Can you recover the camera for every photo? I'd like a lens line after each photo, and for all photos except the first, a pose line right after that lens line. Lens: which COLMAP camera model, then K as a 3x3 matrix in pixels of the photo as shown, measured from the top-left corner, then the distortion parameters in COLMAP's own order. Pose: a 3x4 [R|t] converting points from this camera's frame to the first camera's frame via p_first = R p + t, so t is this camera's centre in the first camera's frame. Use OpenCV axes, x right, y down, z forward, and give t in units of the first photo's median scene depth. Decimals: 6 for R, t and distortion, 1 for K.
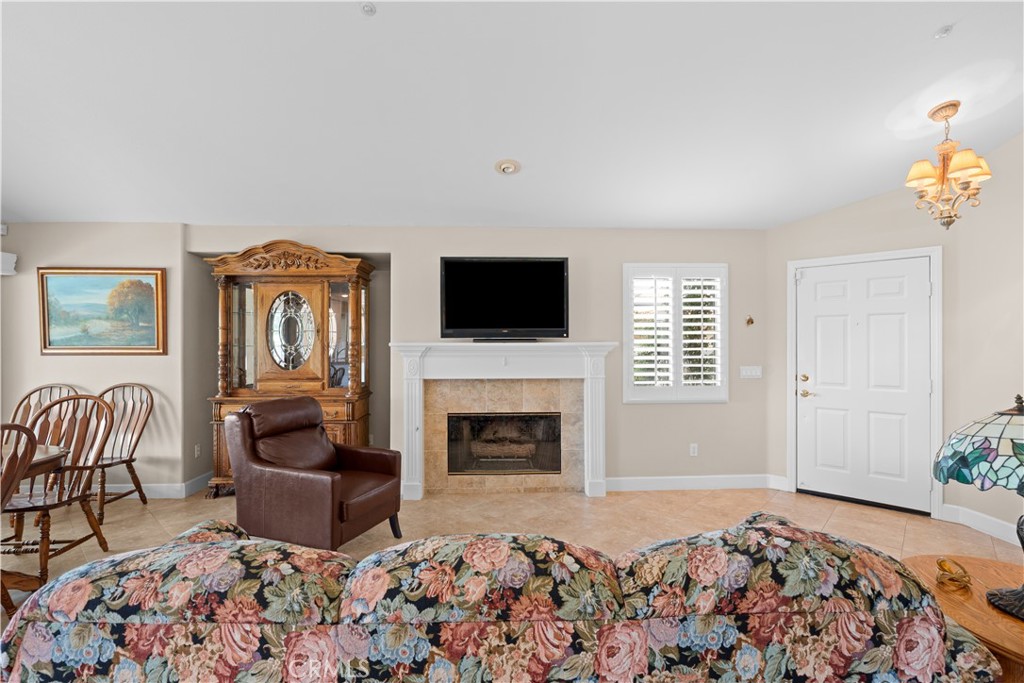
lens RADIAL K [[467.7, 0, 517.5], [0, 467.7, 342.3], [0, 0, 1]] dist [0.001674, 0.000334]
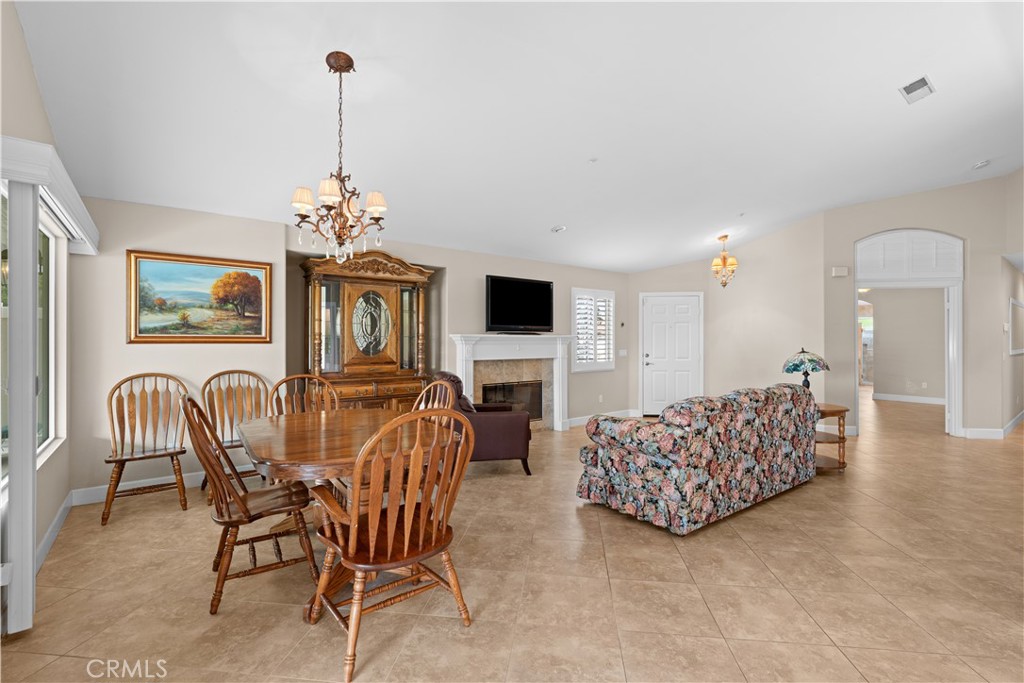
lens RADIAL K [[459.4, 0, 512.0], [0, 459.4, 341.5], [0, 0, 1]] dist [-0.003784, -0.000090]
pose [[0.817288, 0.001604, 0.576227, -0.906463], [-0.002082, 0.999998, 0.000169, 0.021779], [-0.576225, -0.001338, 0.817290, -0.196983]]
